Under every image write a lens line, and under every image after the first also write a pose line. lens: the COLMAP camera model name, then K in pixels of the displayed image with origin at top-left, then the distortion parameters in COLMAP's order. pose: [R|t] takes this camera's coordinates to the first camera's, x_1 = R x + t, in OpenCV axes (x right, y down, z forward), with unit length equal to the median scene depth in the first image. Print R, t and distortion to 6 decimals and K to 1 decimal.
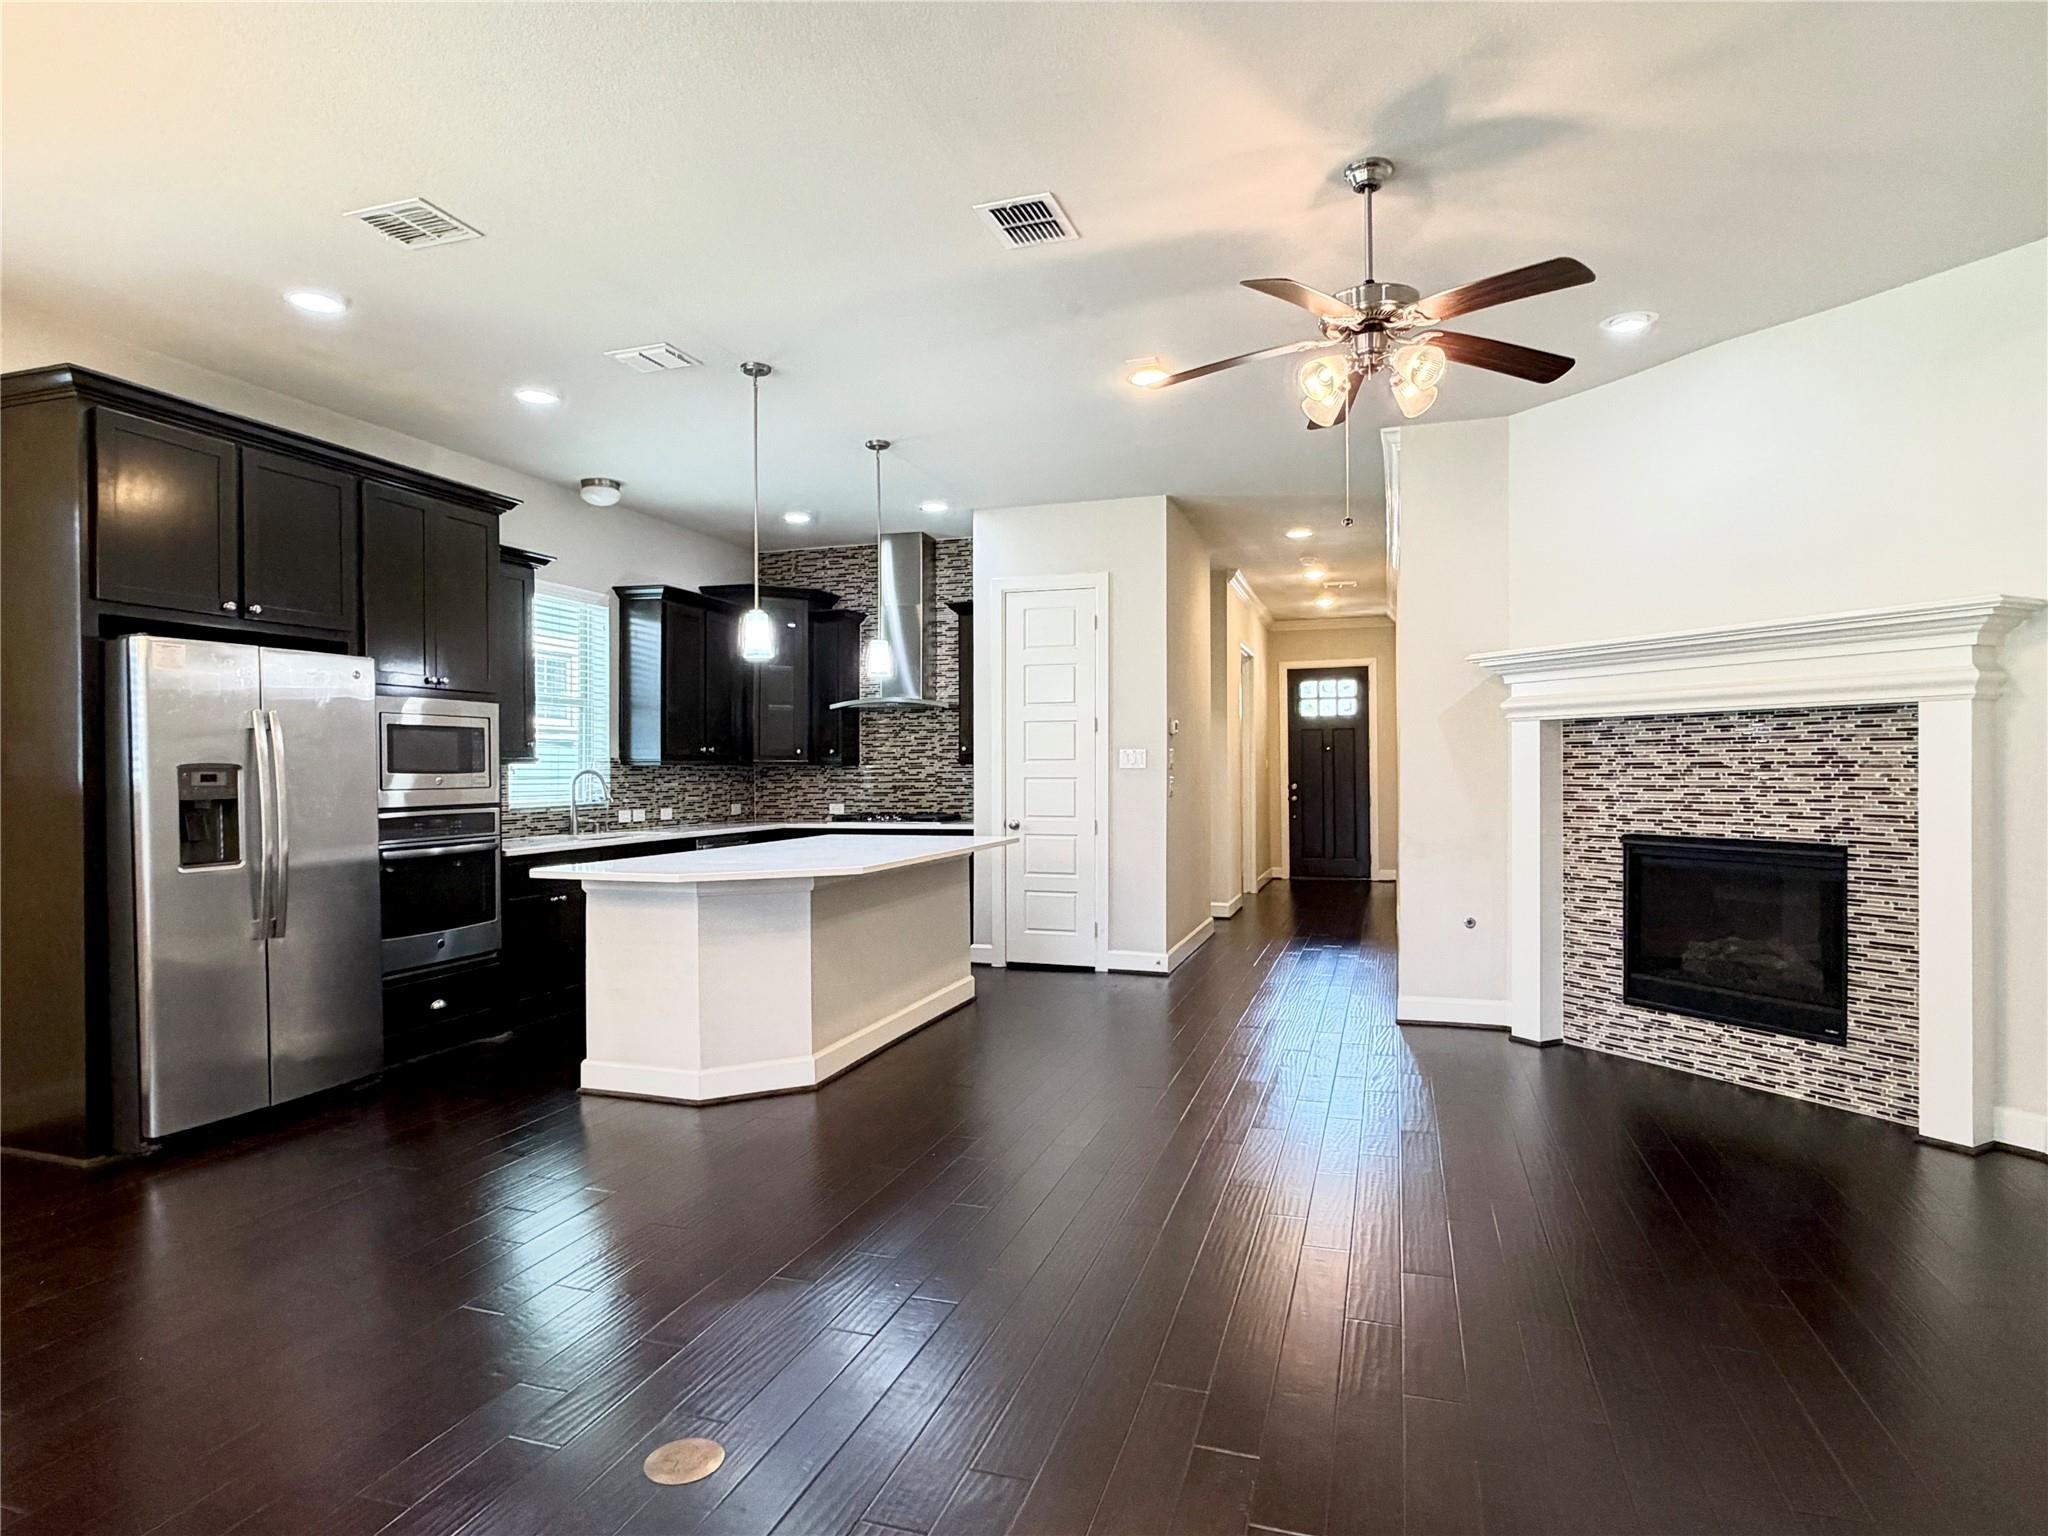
lens RADIAL K [[1133.1, 0, 1024.2], [0, 1133.1, 770.7], [0, 0, 1]] dist [-0.000112, 0.000013]
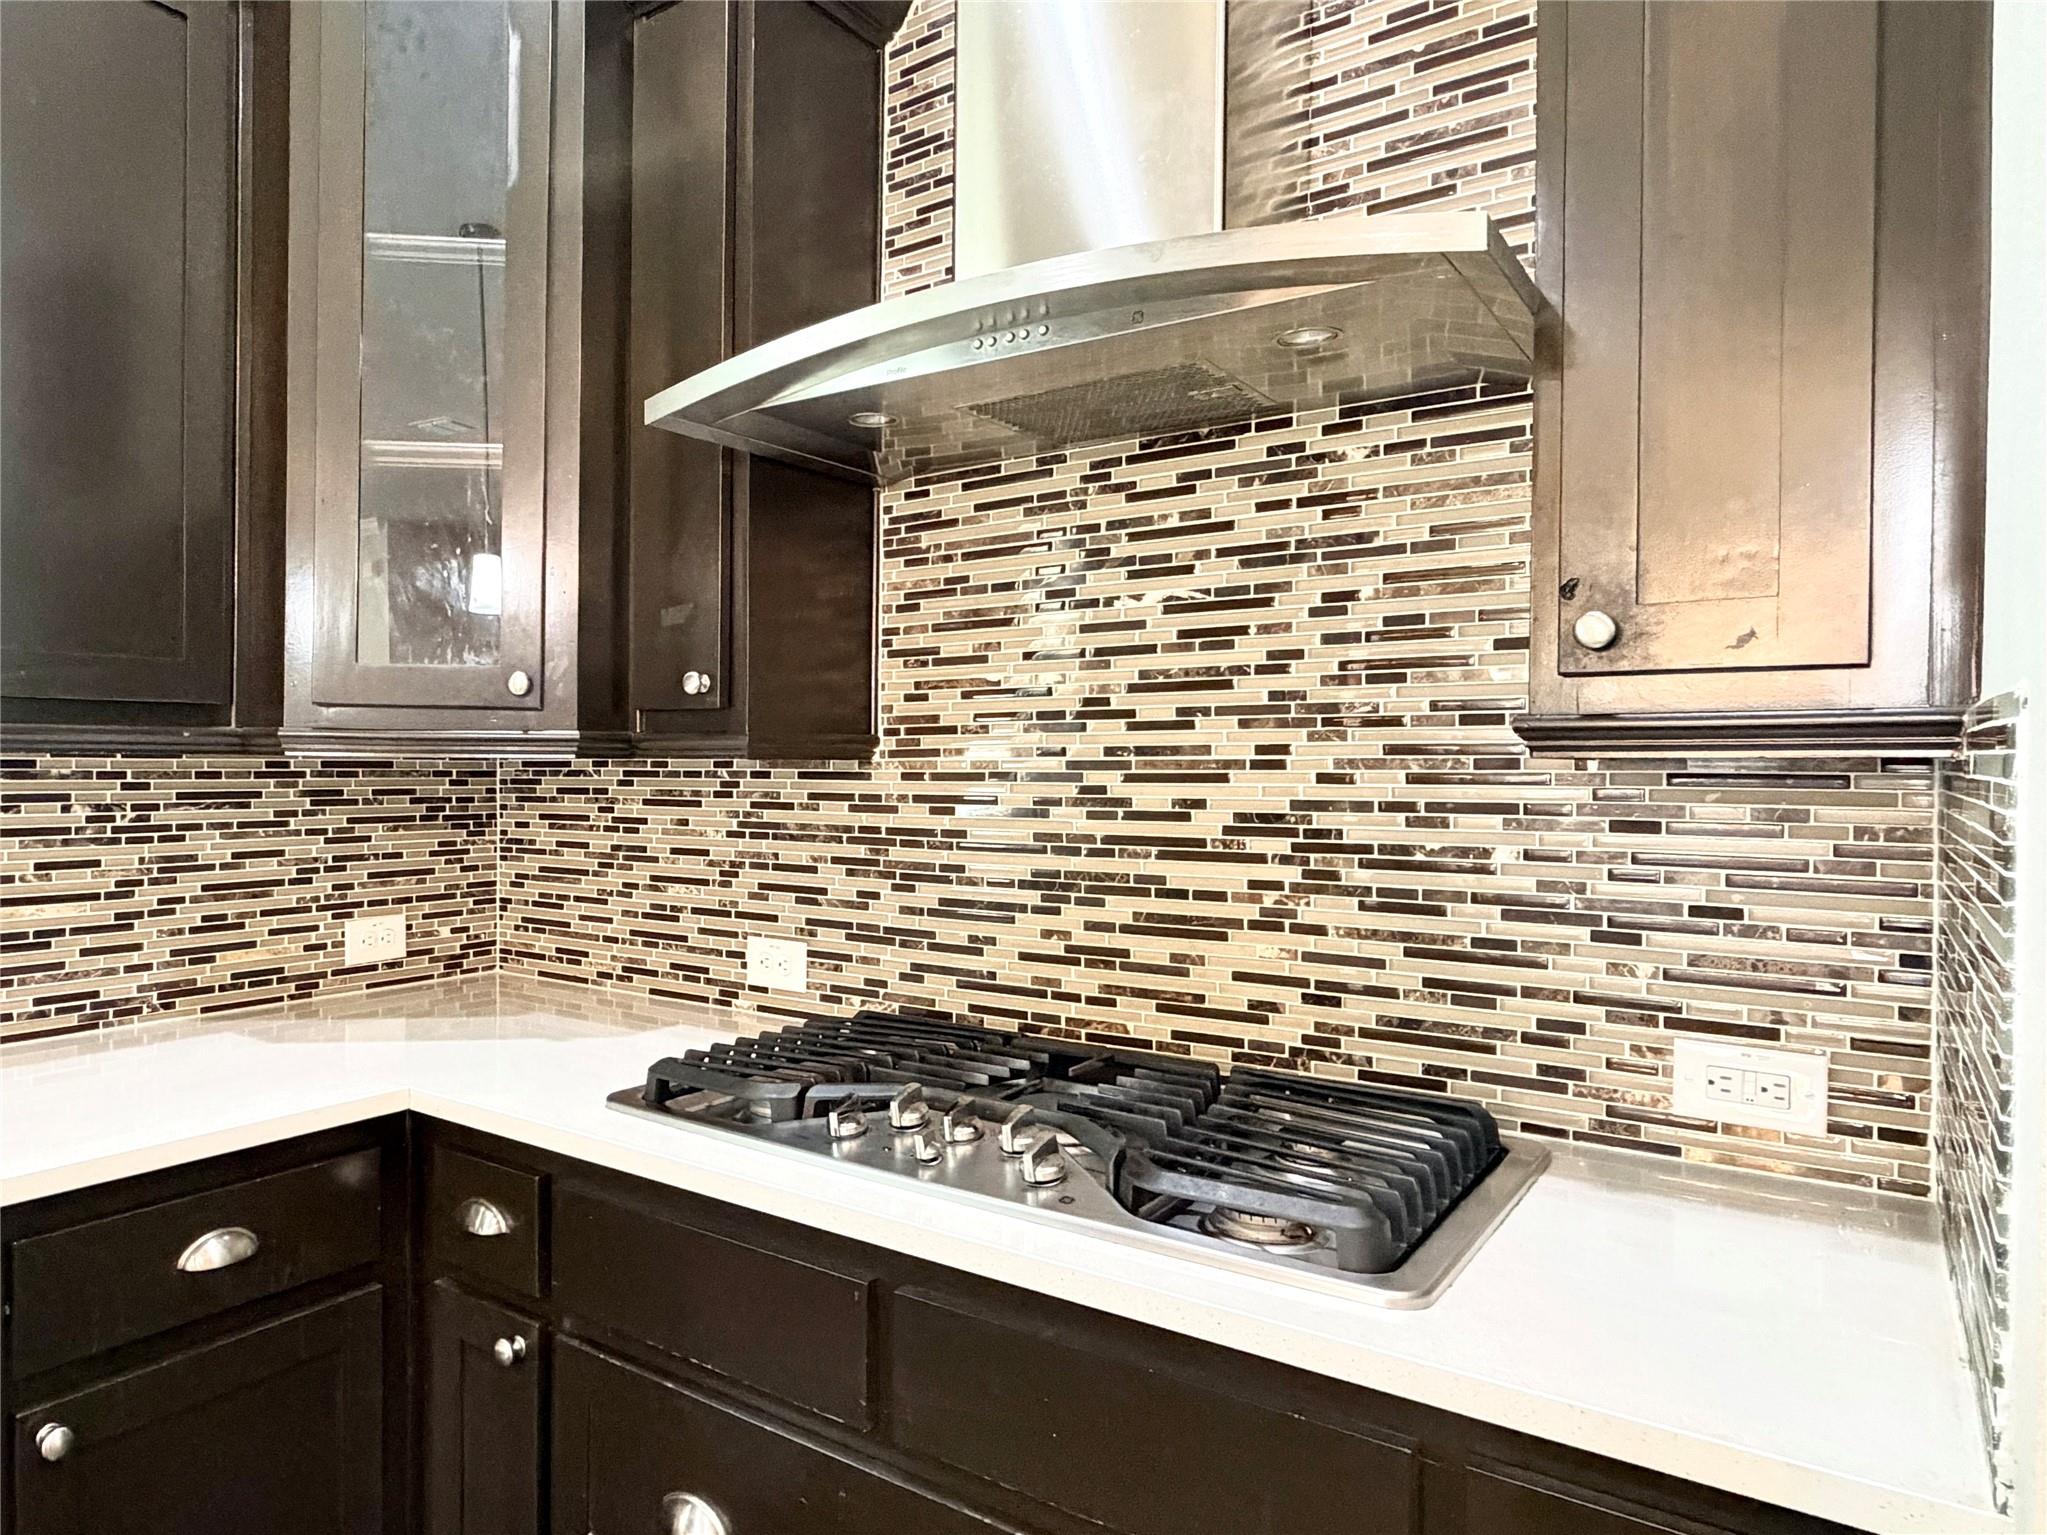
lens RADIAL K [[1071.7, 0, 1023.2], [0, 1071.7, 766.0], [0, 0, 1]] dist [0.002126, 0.000091]
pose [[0.986912, 0.012729, -0.160755, -0.092276], [-0.012865, 0.999917, 0.000197, -0.003742], [0.160744, 0.001873, 0.986994, 0.841957]]
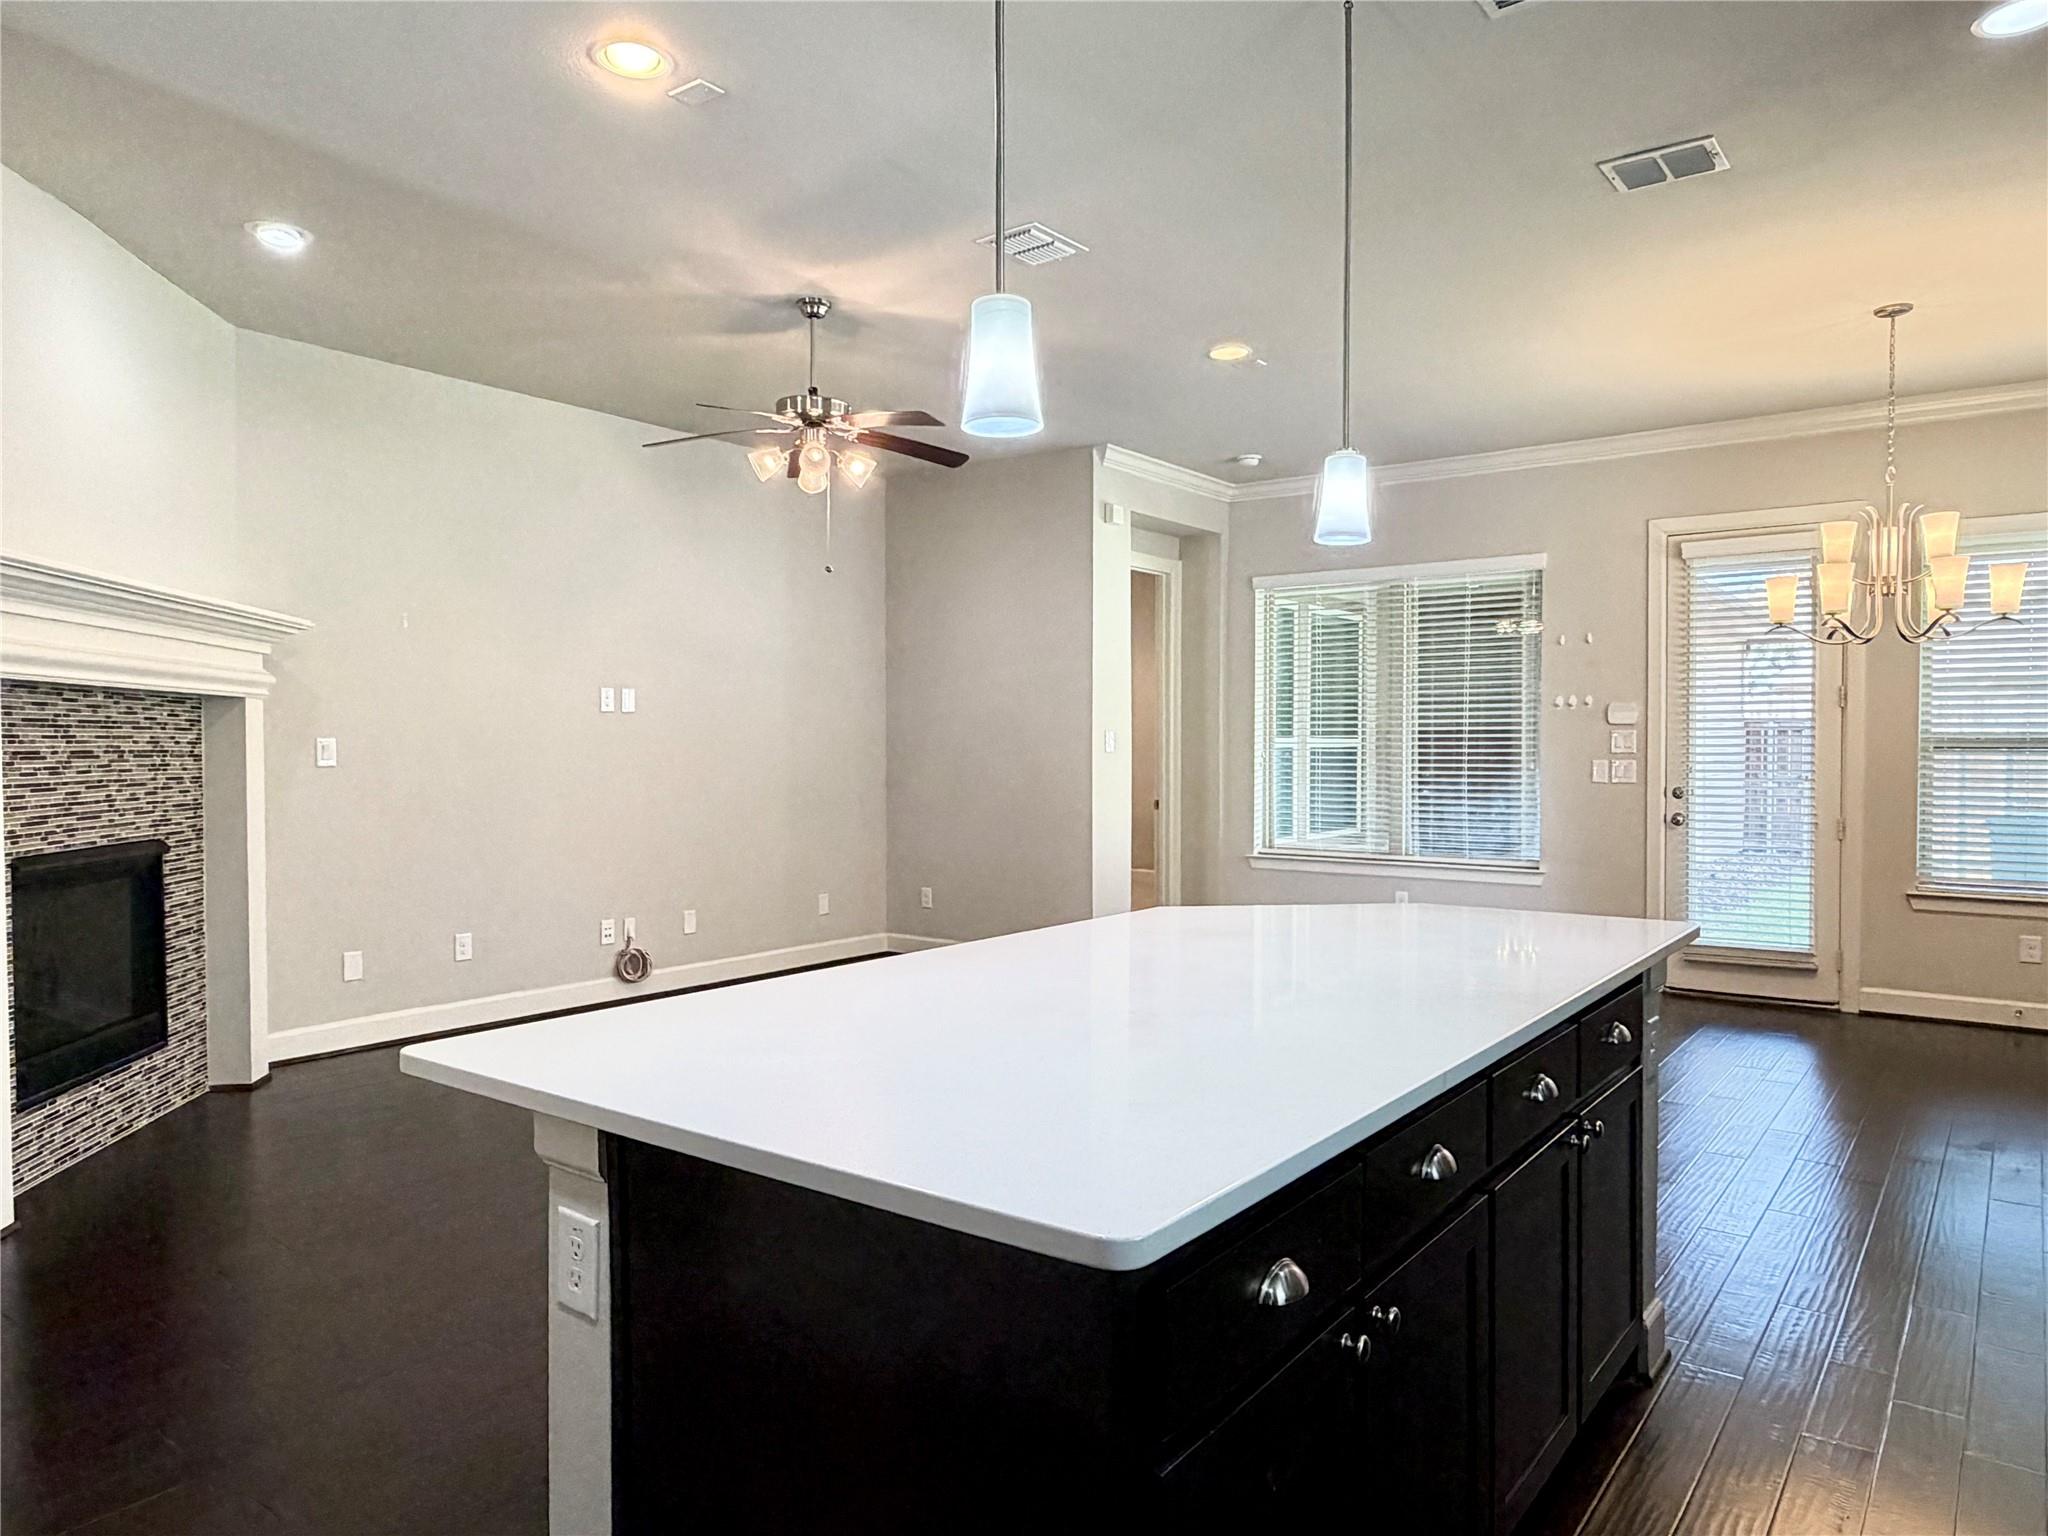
lens RADIAL K [[1331.4, 0, 1021.5], [0, 1331.4, 763.3], [0, 0, 1]] dist [0.002489, -0.000391]
pose [[-0.946542, 0.006920, 0.322505, -0.242865], [0.011157, 0.999874, 0.011291, -0.001767], [-0.322386, 0.014286, -0.946500, 1.344877]]
